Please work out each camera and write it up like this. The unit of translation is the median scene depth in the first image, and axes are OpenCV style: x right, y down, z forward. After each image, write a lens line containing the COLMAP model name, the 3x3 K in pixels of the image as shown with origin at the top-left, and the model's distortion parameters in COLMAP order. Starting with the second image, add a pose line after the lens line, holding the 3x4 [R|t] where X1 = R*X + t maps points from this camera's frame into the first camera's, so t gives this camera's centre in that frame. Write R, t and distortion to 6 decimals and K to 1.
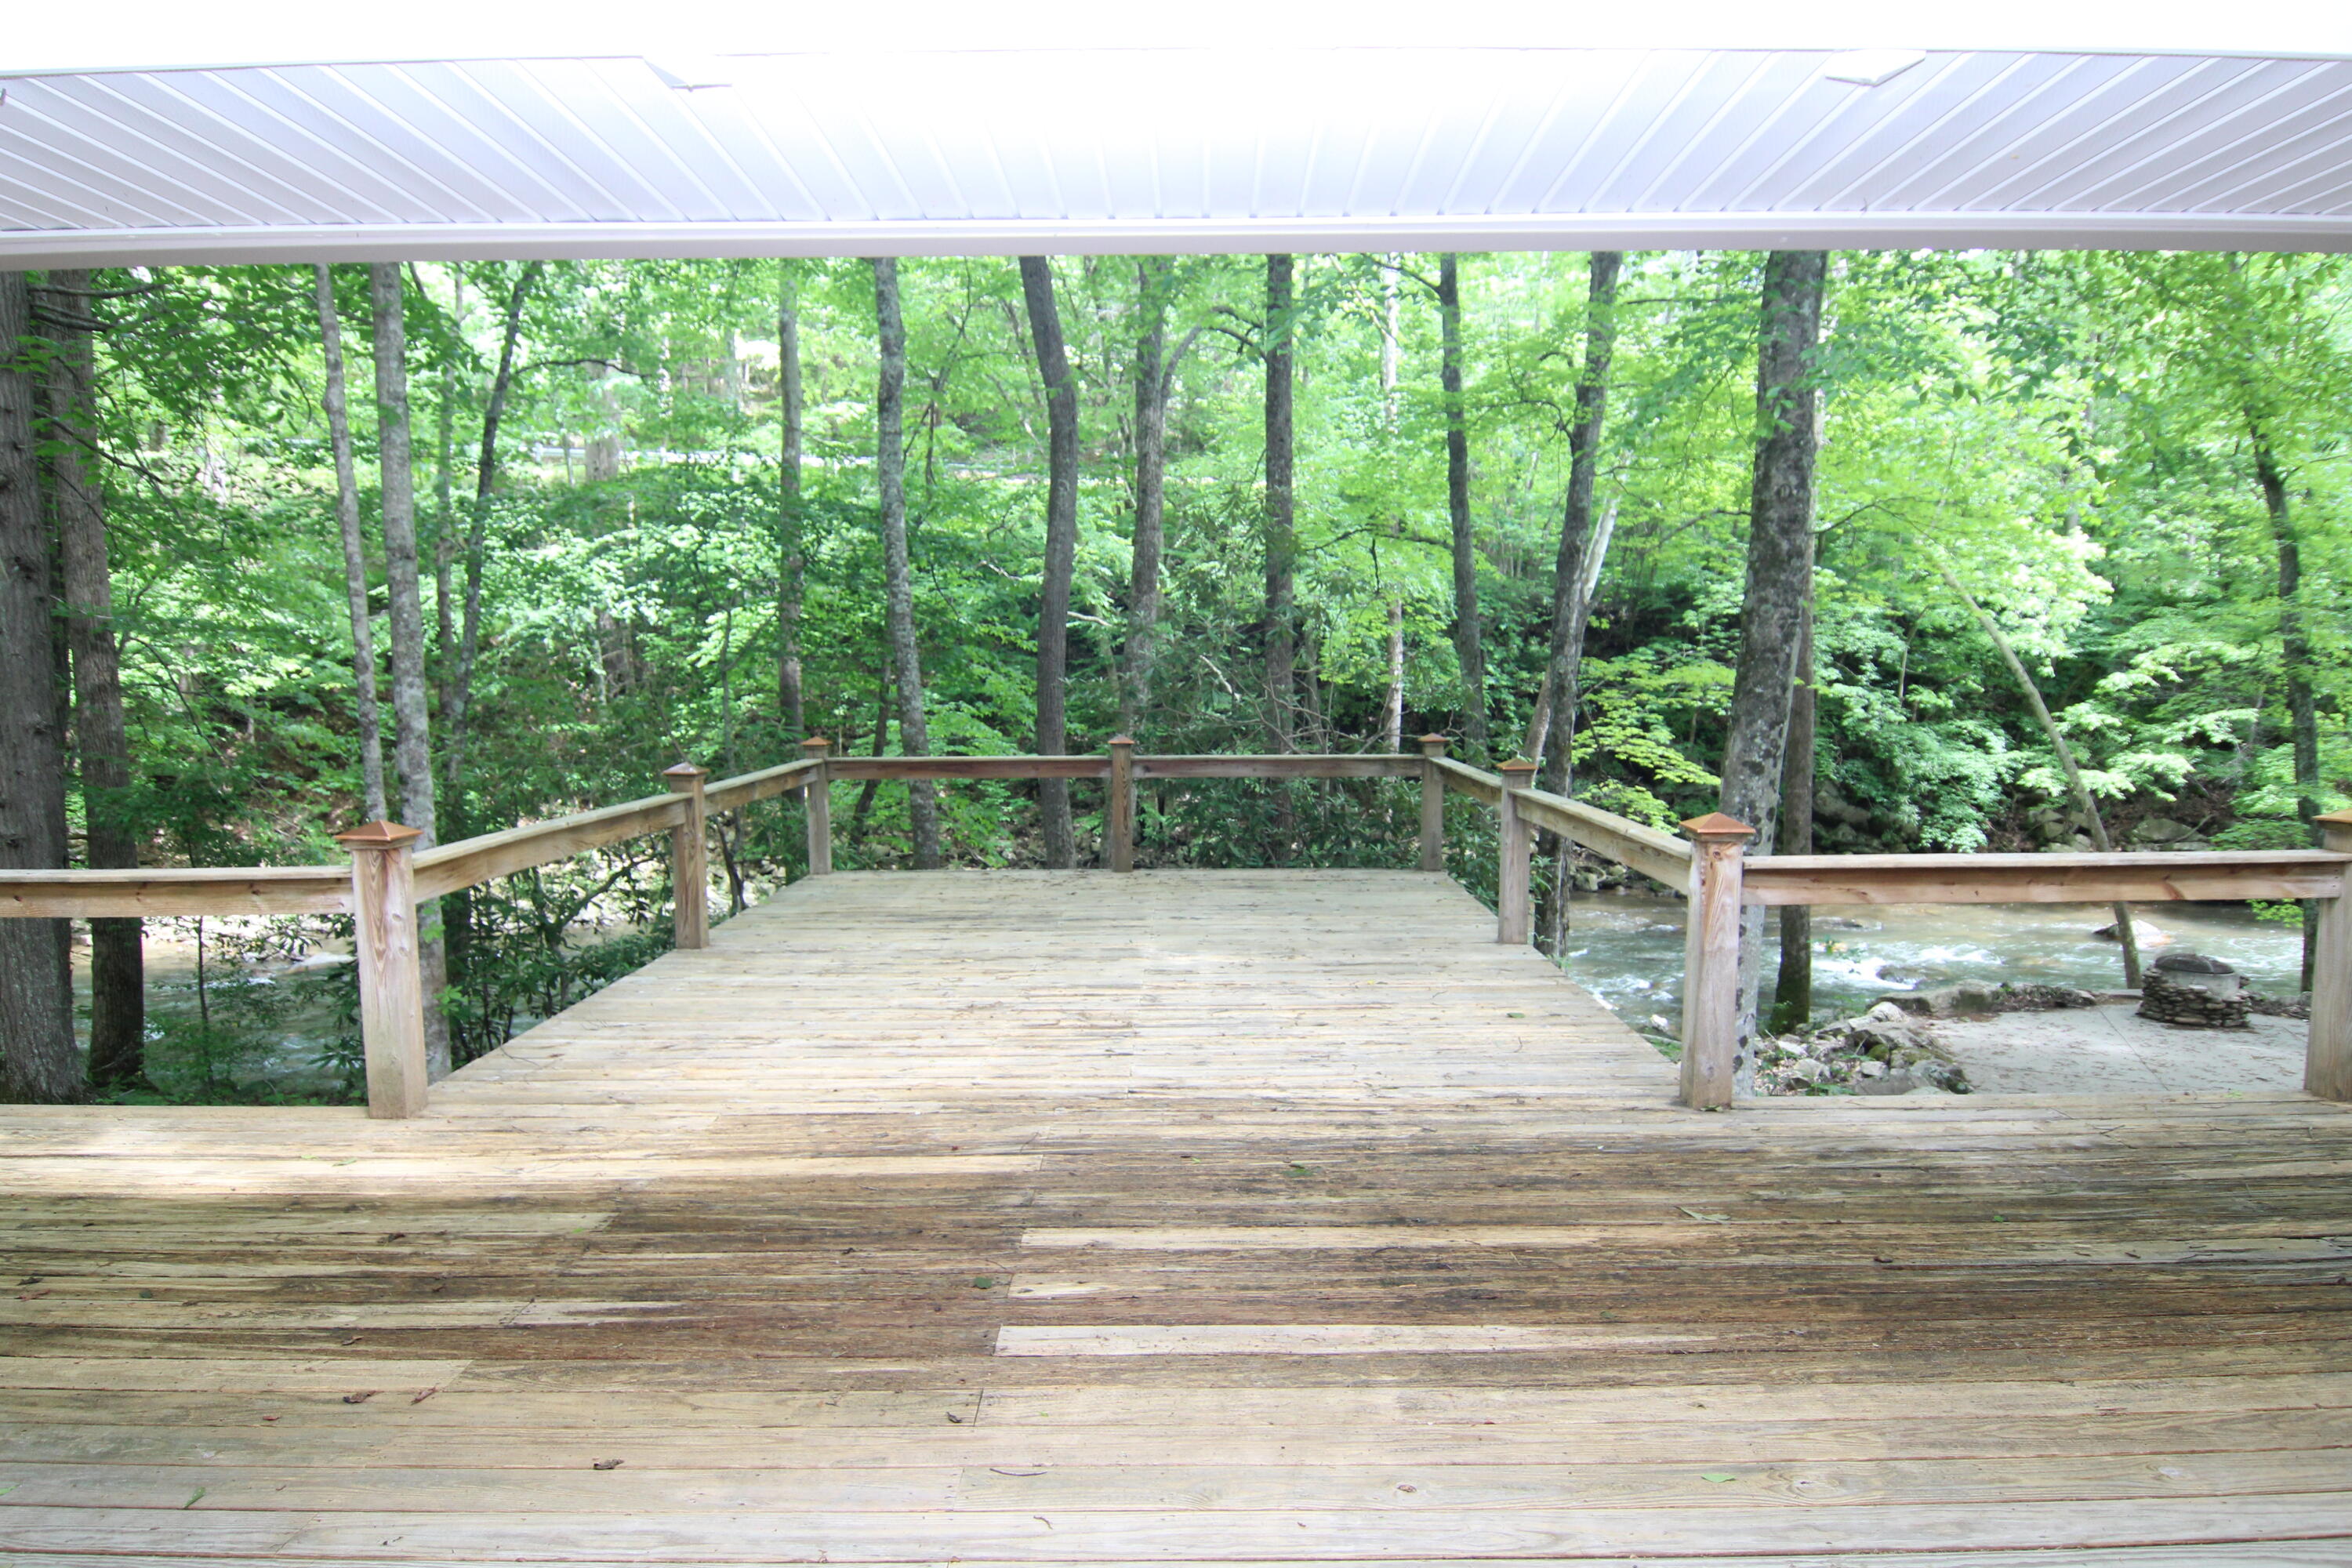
lens RADIAL K [[1302.9, 0, 1171.9], [0, 1302.9, 798.9], [0, 0, 1]] dist [-0.009676, -0.001970]
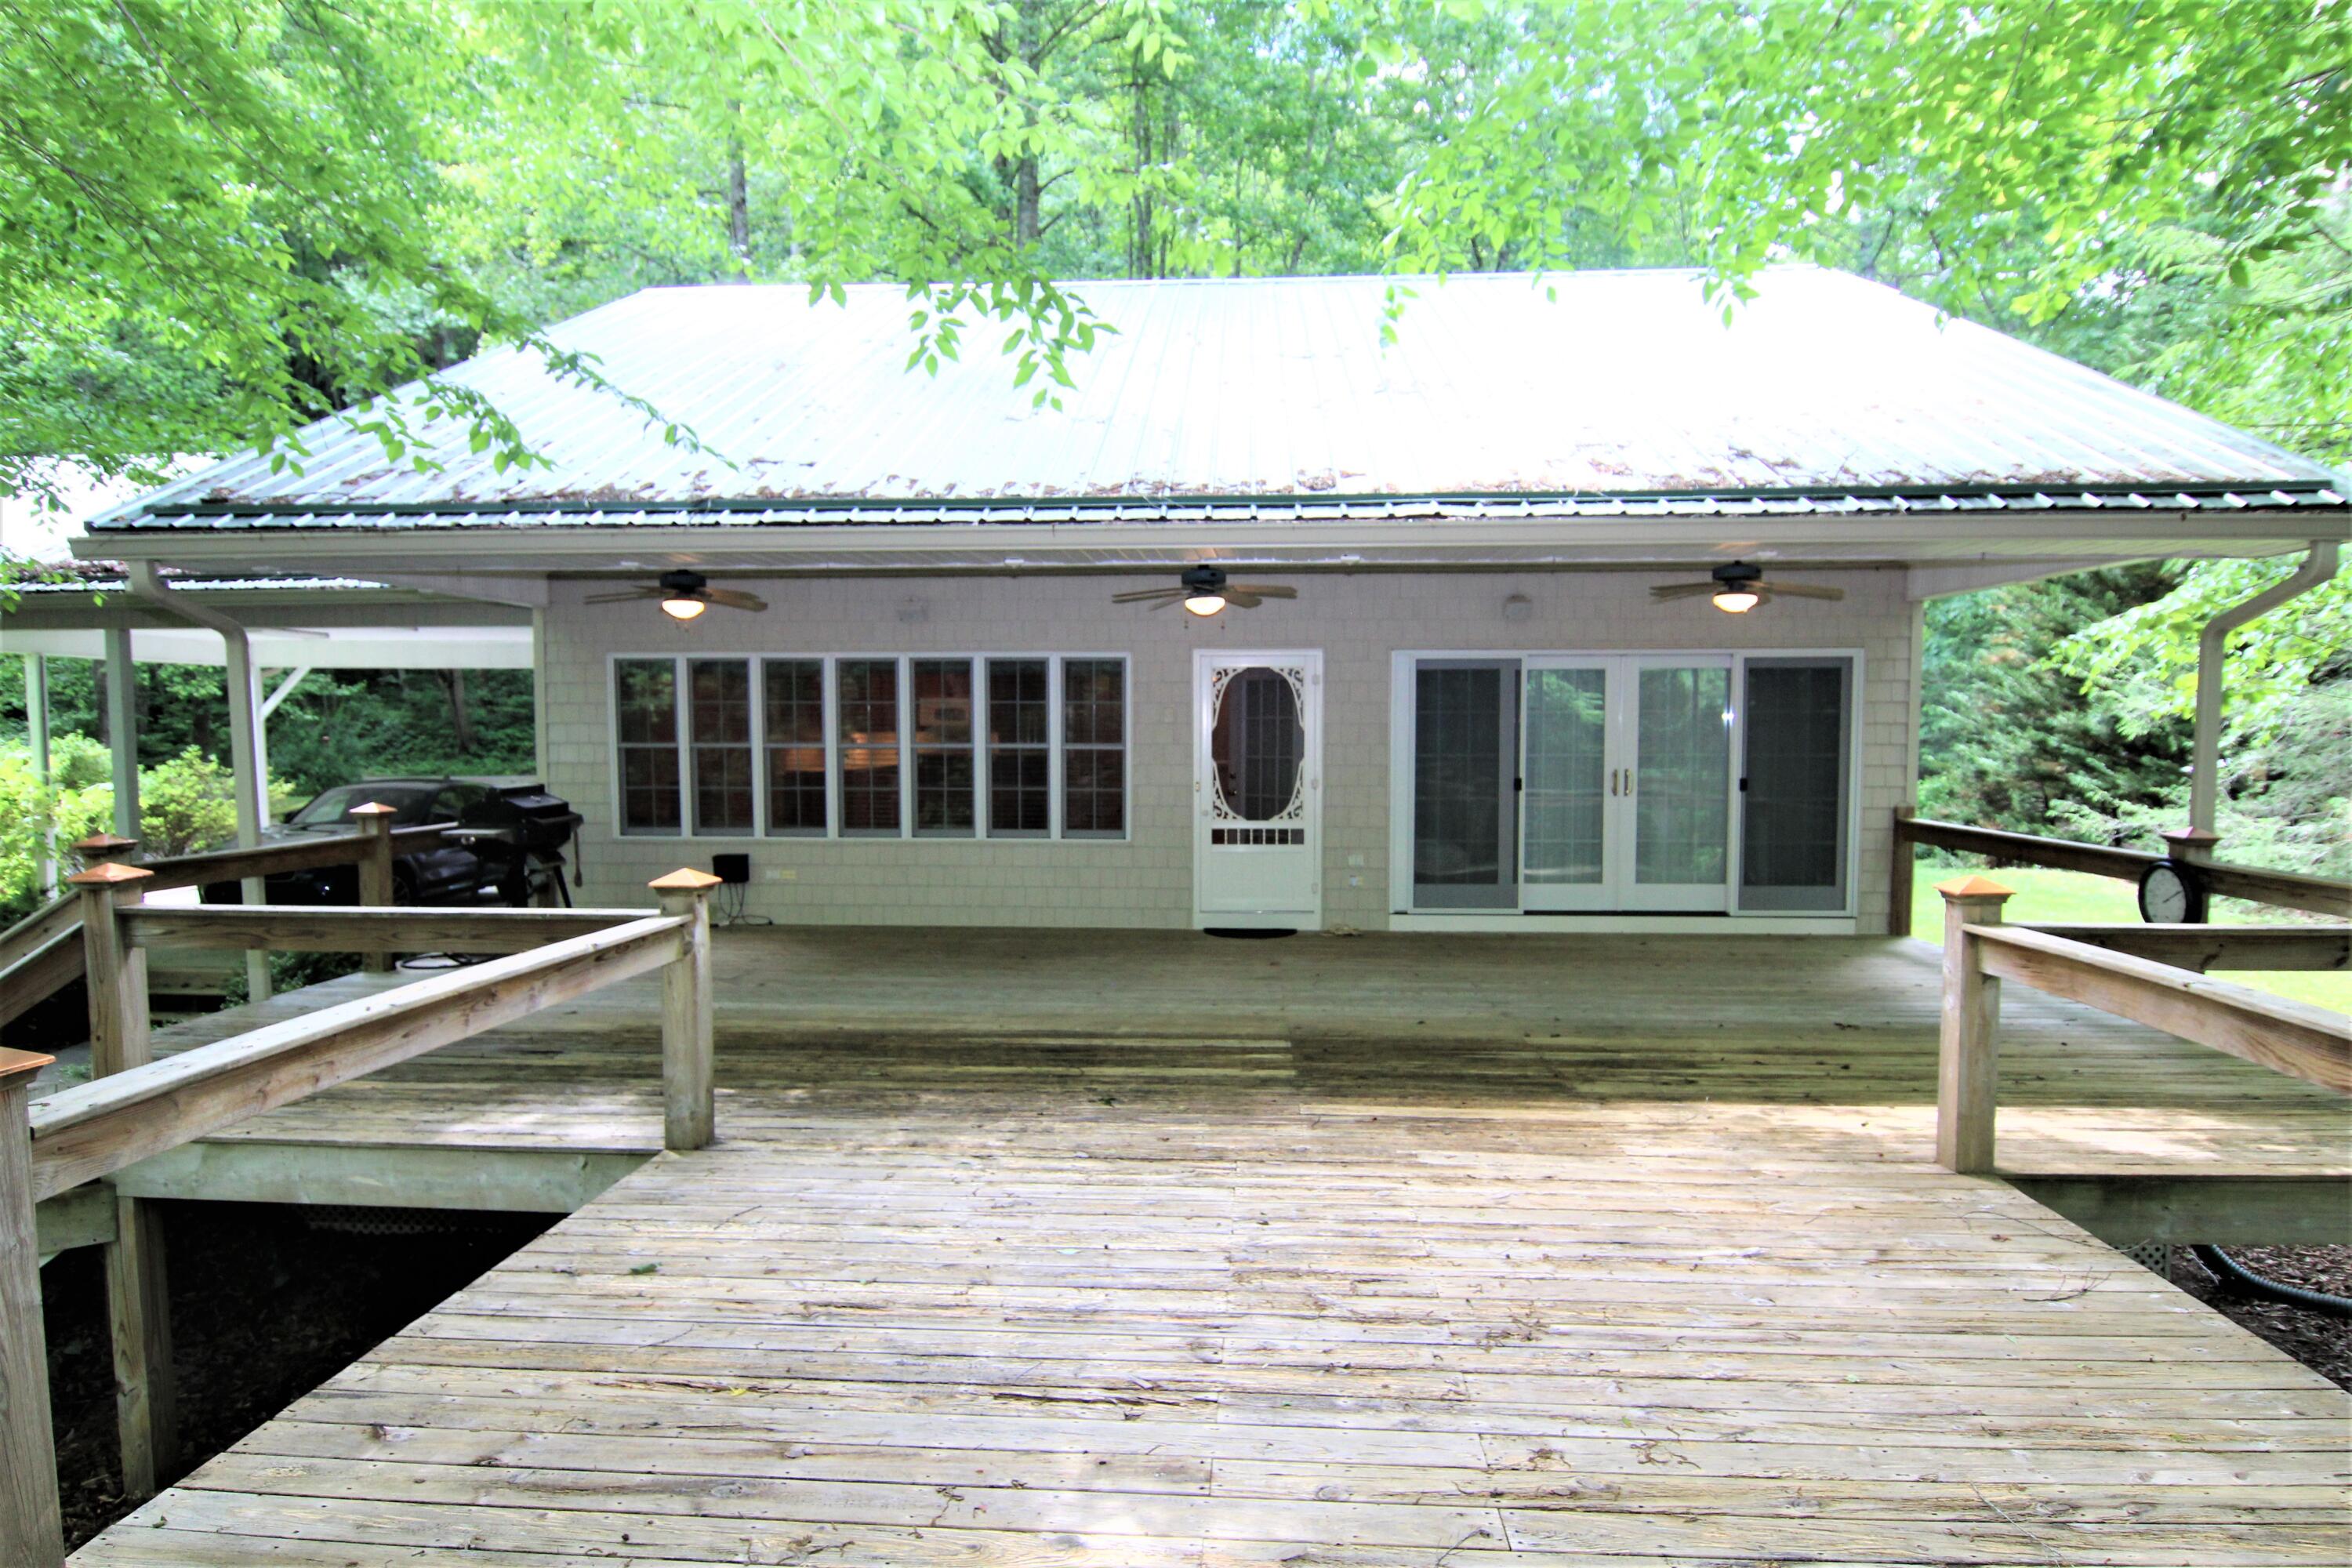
lens RADIAL K [[1302.9, 0, 1171.9], [0, 1302.9, 798.9], [0, 0, 1]] dist [-0.009676, -0.001970]
pose [[-0.997781, 0.002782, 0.066528, -0.056286], [0.012893, 0.988290, 0.152041, -0.213808], [-0.065326, 0.152561, -0.986133, 2.110113]]
